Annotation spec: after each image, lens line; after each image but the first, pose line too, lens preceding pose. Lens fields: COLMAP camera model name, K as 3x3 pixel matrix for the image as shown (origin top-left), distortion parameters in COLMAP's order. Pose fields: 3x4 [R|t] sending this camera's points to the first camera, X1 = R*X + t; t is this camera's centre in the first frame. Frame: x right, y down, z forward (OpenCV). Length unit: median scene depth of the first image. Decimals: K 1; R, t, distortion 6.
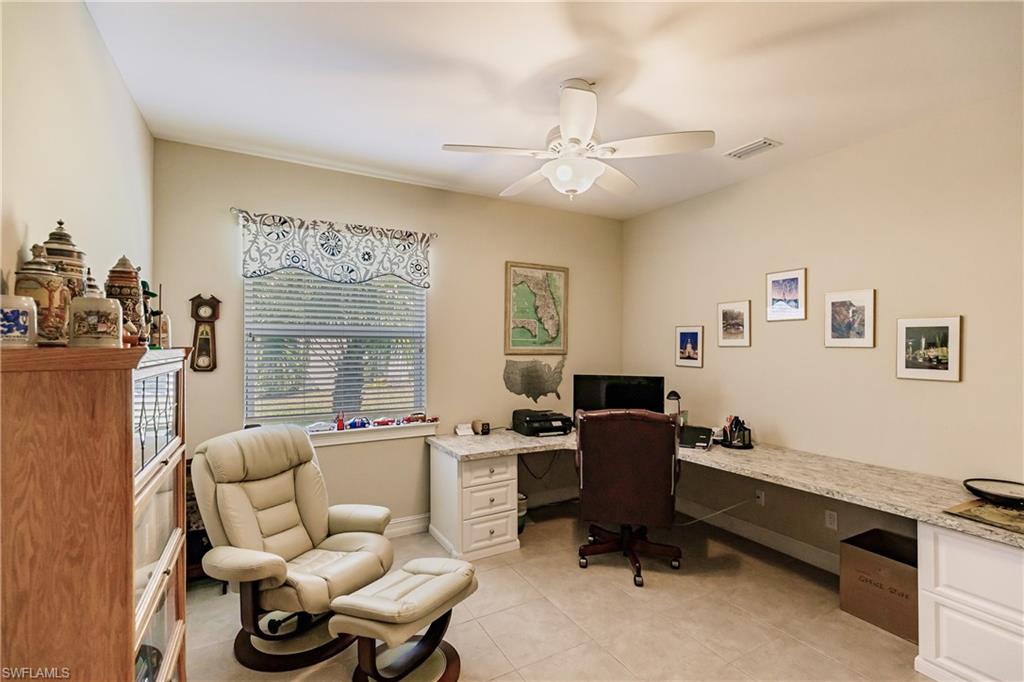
lens RADIAL K [[456.3, 0, 513.2], [0, 456.3, 346.3], [0, 0, 1]] dist [0.005713, -0.000092]
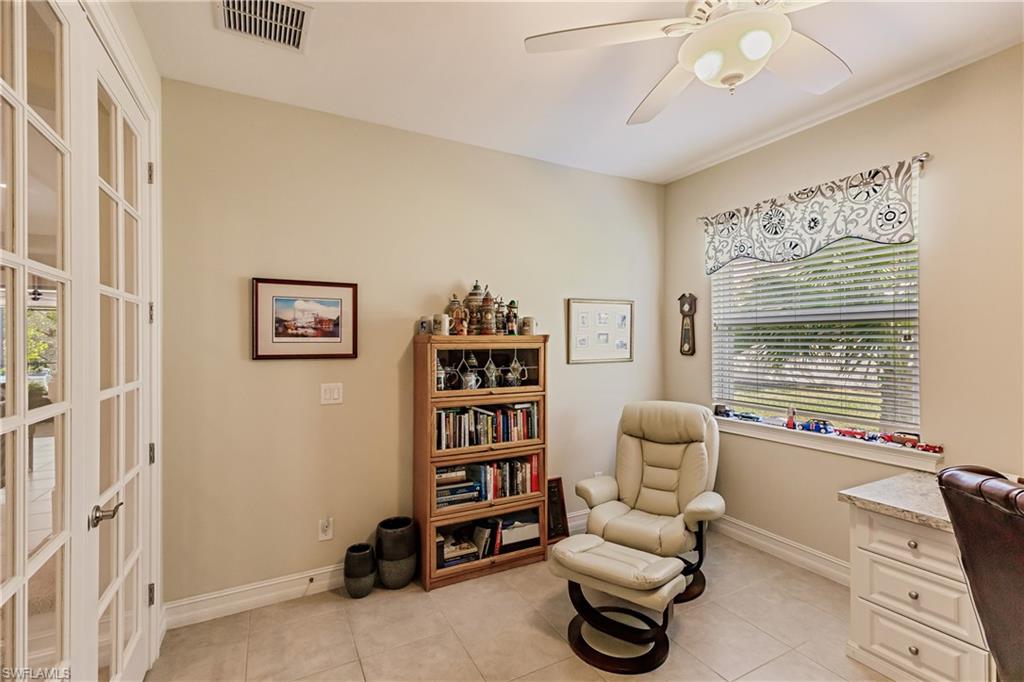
lens RADIAL K [[456.3, 0, 511.5], [0, 456.3, 339.1], [0, 0, 1]] dist [0.005713, -0.000092]
pose [[-0.017694, -0.003650, -0.999837, 0.537076], [0.001300, 0.999992, -0.003674, 0.013737], [0.999843, -0.001364, -0.017689, 0.496642]]
